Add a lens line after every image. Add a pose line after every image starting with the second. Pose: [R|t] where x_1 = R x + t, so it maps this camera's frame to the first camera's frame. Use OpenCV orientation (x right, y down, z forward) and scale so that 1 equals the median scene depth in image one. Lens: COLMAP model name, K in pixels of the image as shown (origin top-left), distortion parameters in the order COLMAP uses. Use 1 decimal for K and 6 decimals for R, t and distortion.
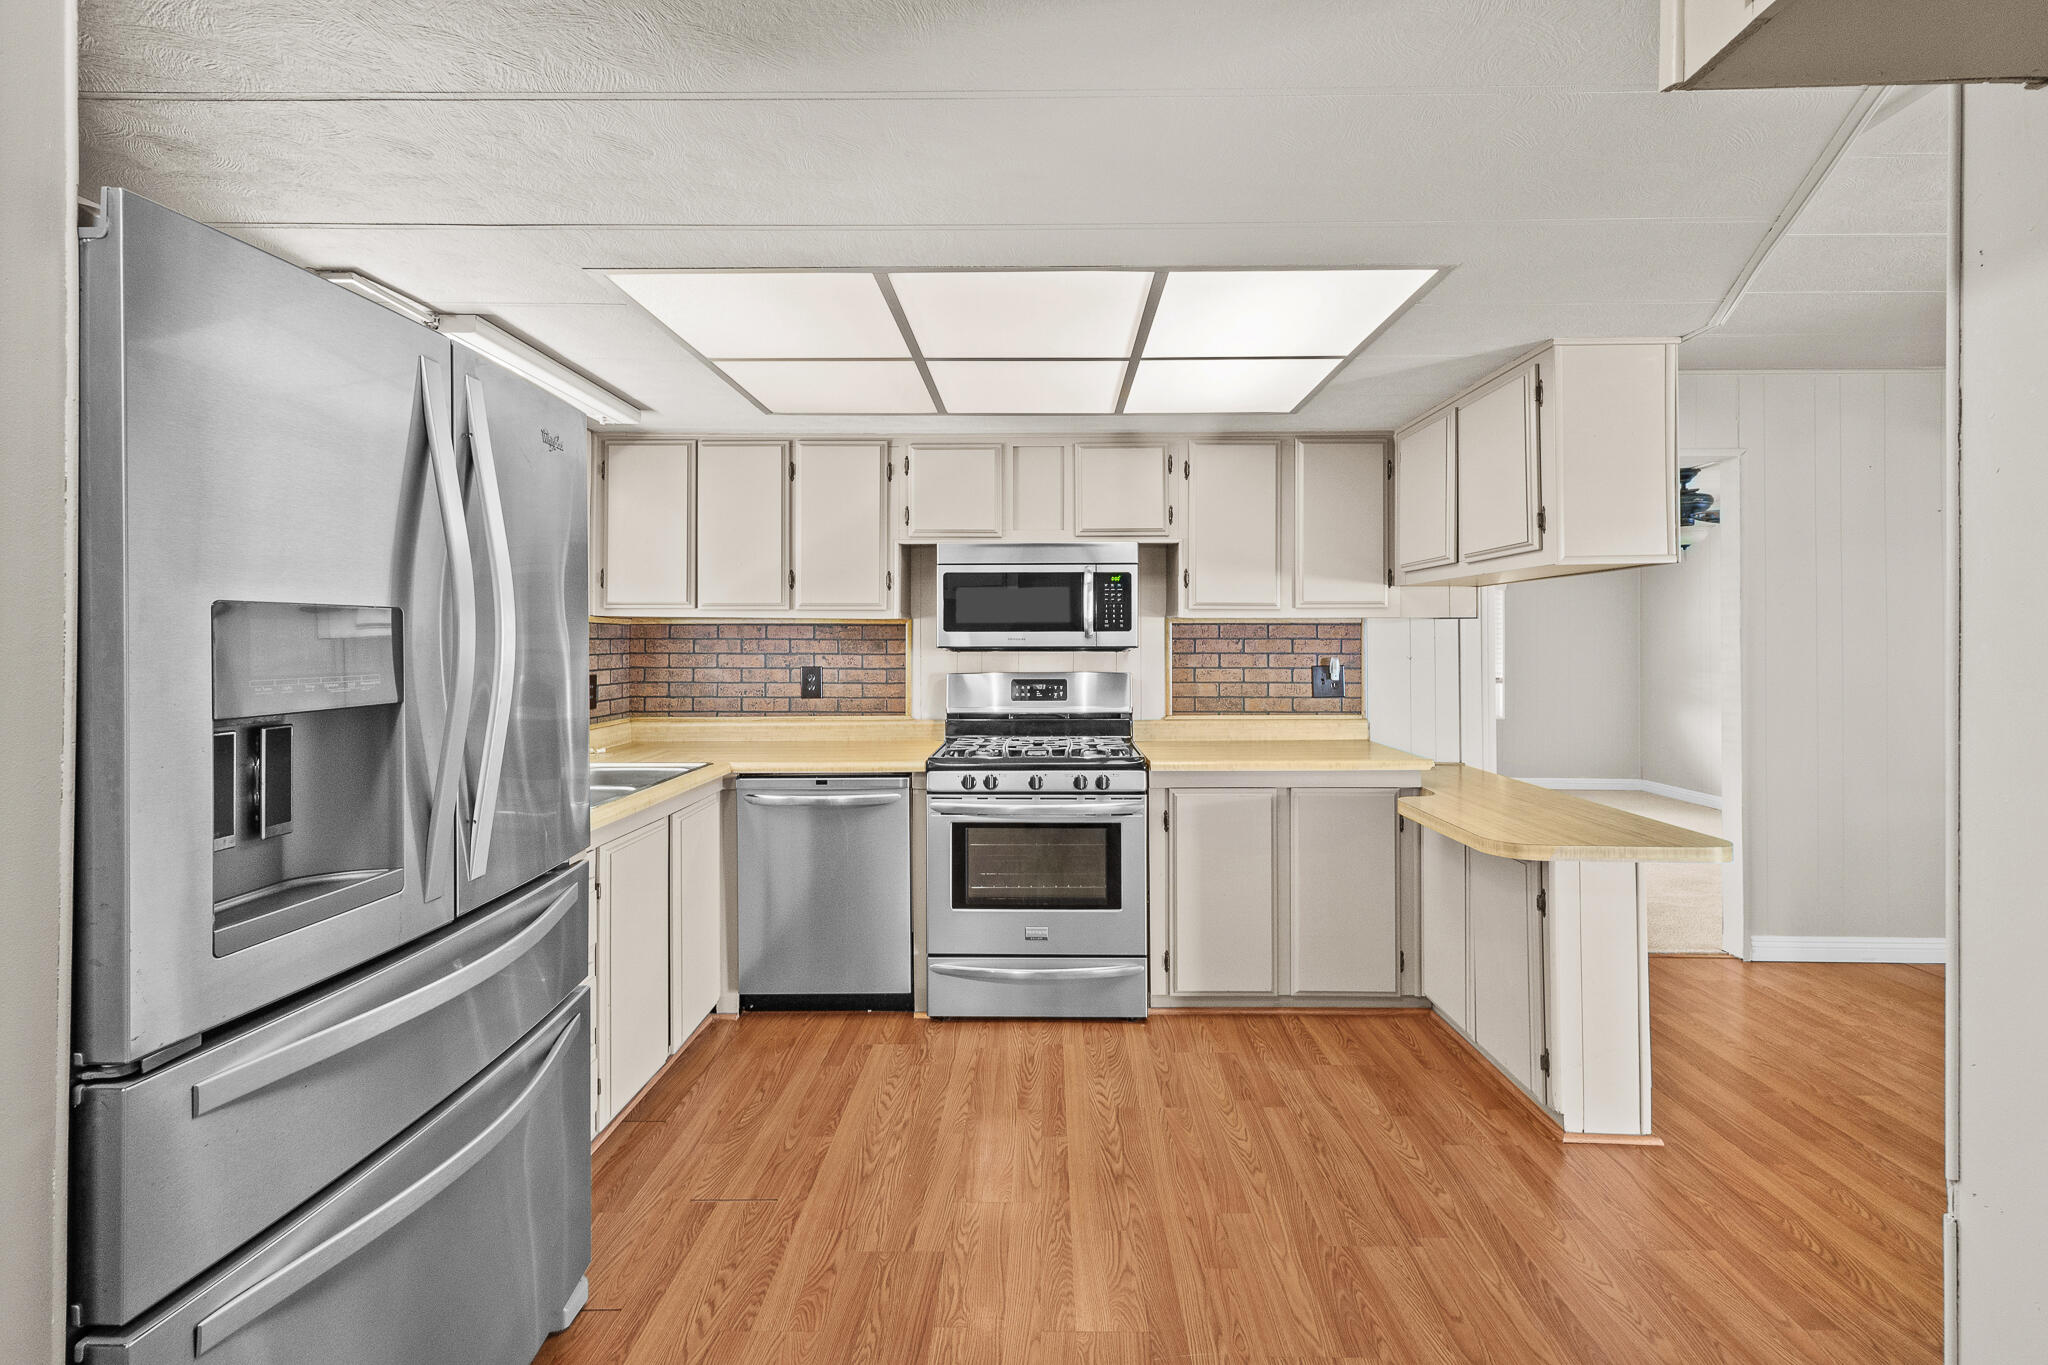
lens RADIAL K [[896.9, 0, 1034.5], [0, 896.9, 642.4], [0, 0, 1]] dist [0.001217, -0.000106]
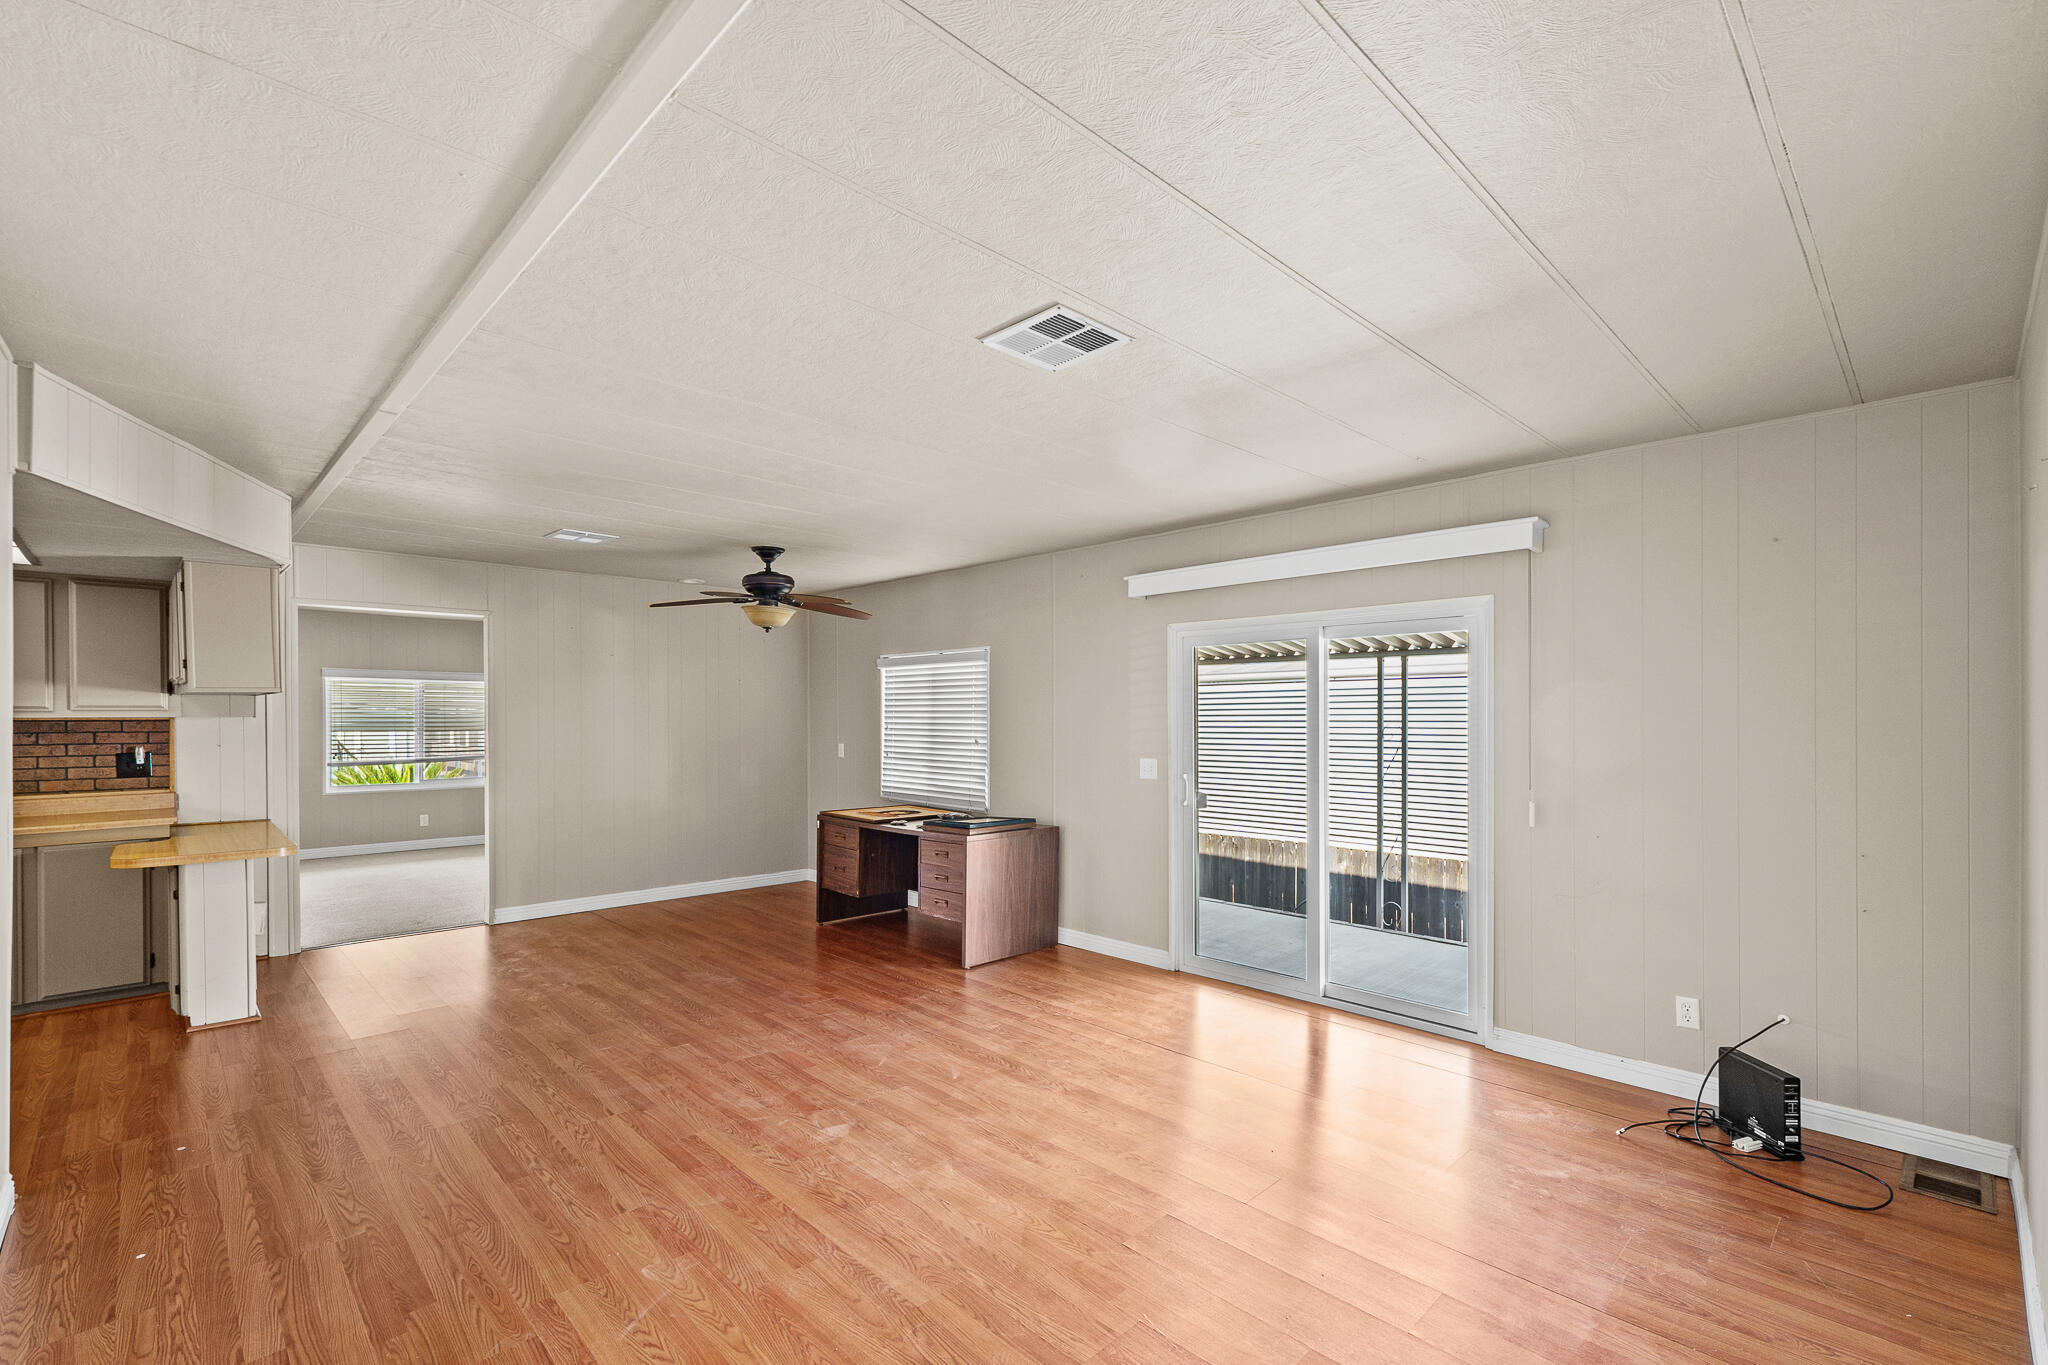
lens RADIAL K [[896.9, 0, 1029.4], [0, 896.9, 720.2], [0, 0, 1]] dist [0.001217, -0.000106]
pose [[0.708366, -0.005616, 0.705823, 0.330868], [0.002882, 0.999983, 0.005065, -0.024223], [-0.705839, -0.001553, 0.708370, -0.840005]]
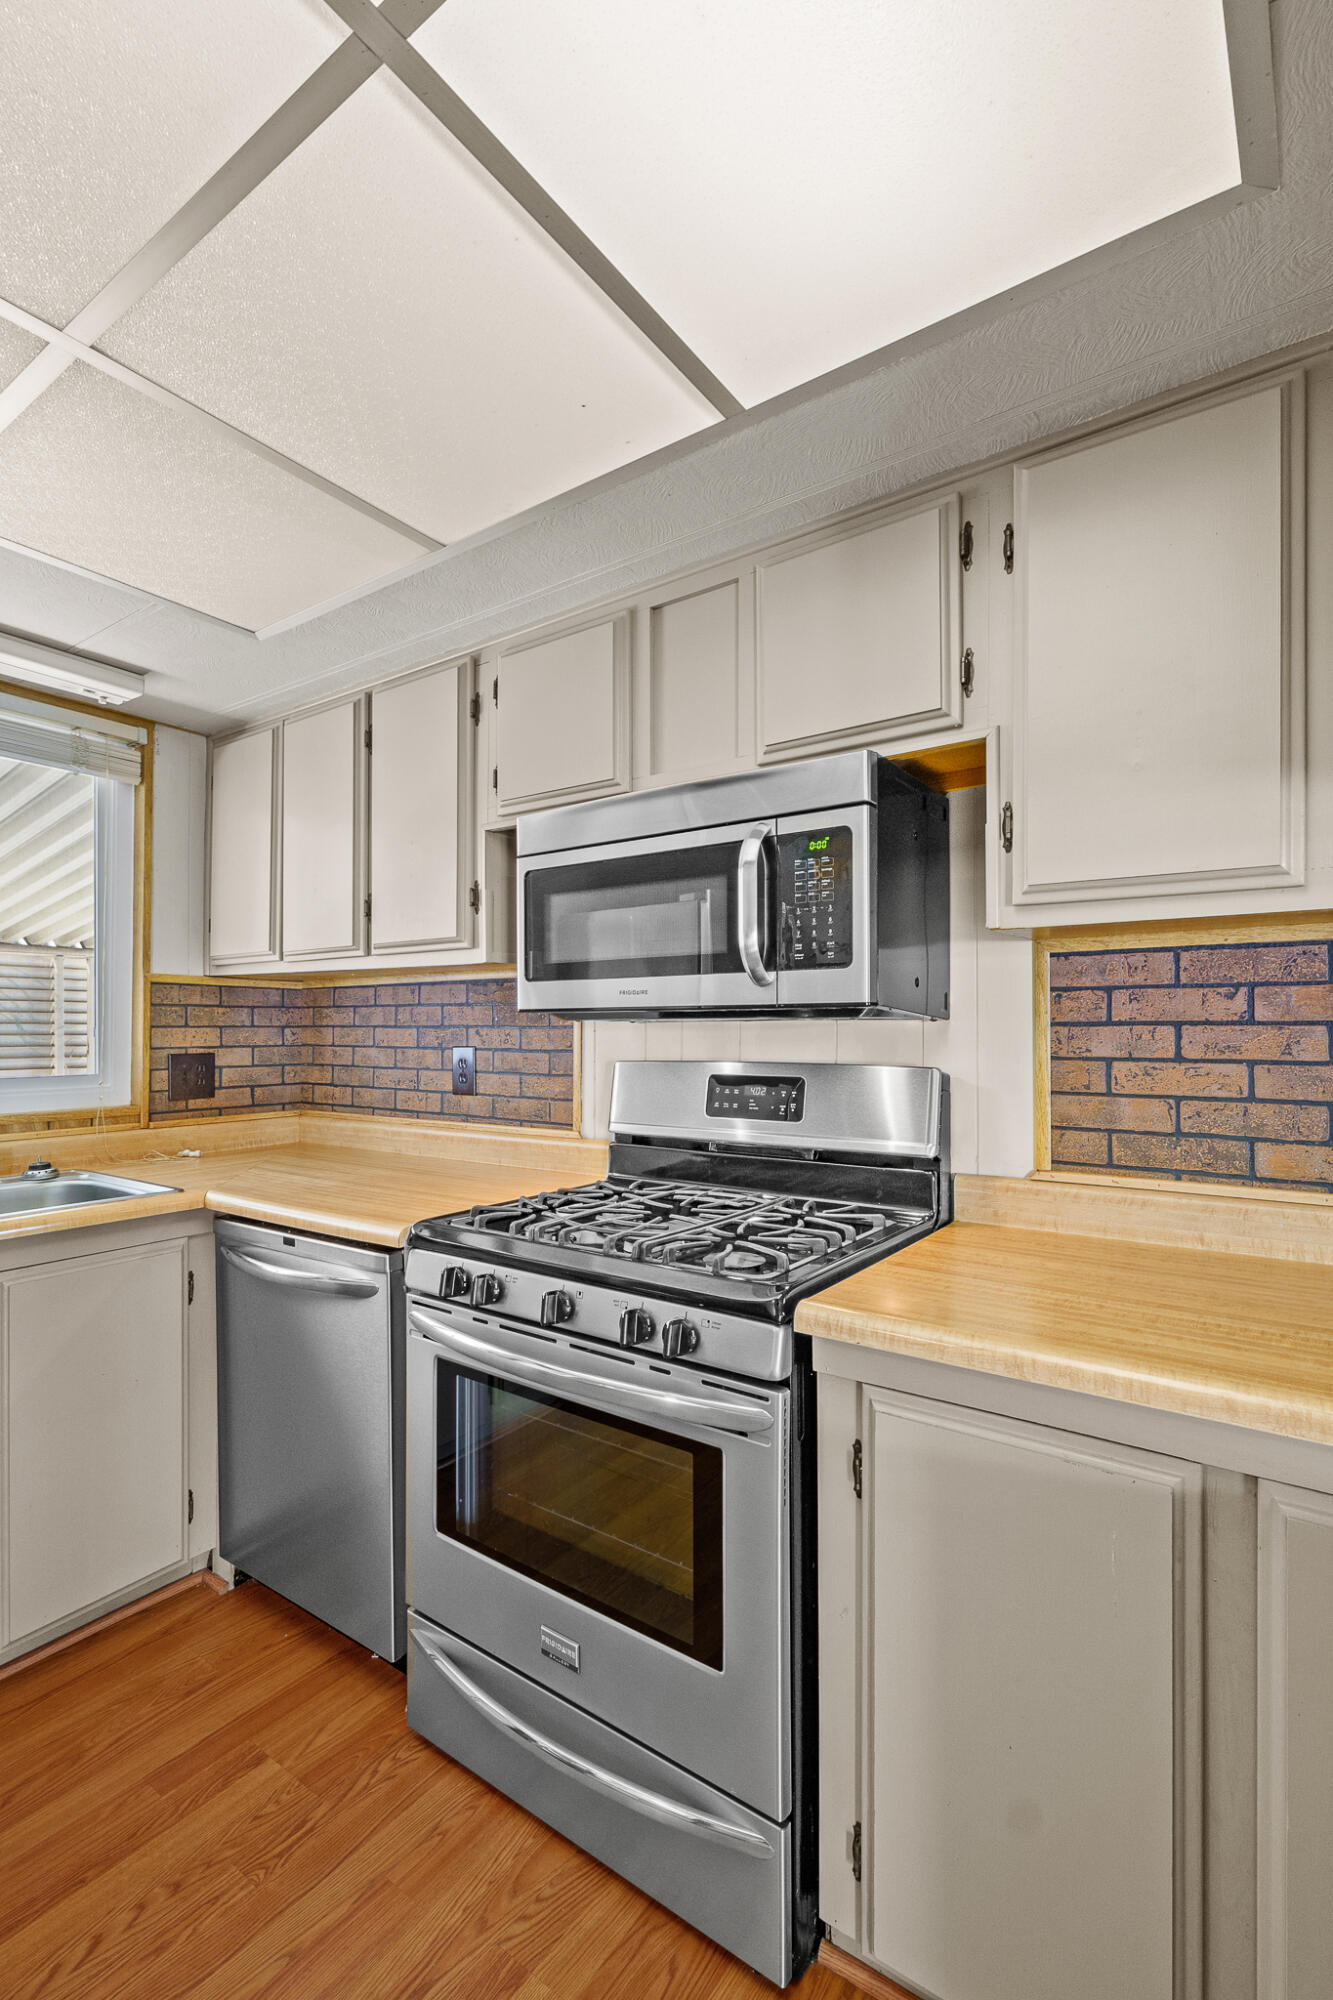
lens RADIAL K [[907.4, 0, 662.7], [0, 907.4, 1027.0], [0, 0, 1]] dist [0.001878, 0.000772]
pose [[0.816226, -0.001687, -0.577730, 0.254097], [0.000297, 0.999997, -0.002499, 0.014852], [0.577732, 0.001868, 0.816224, 0.551480]]
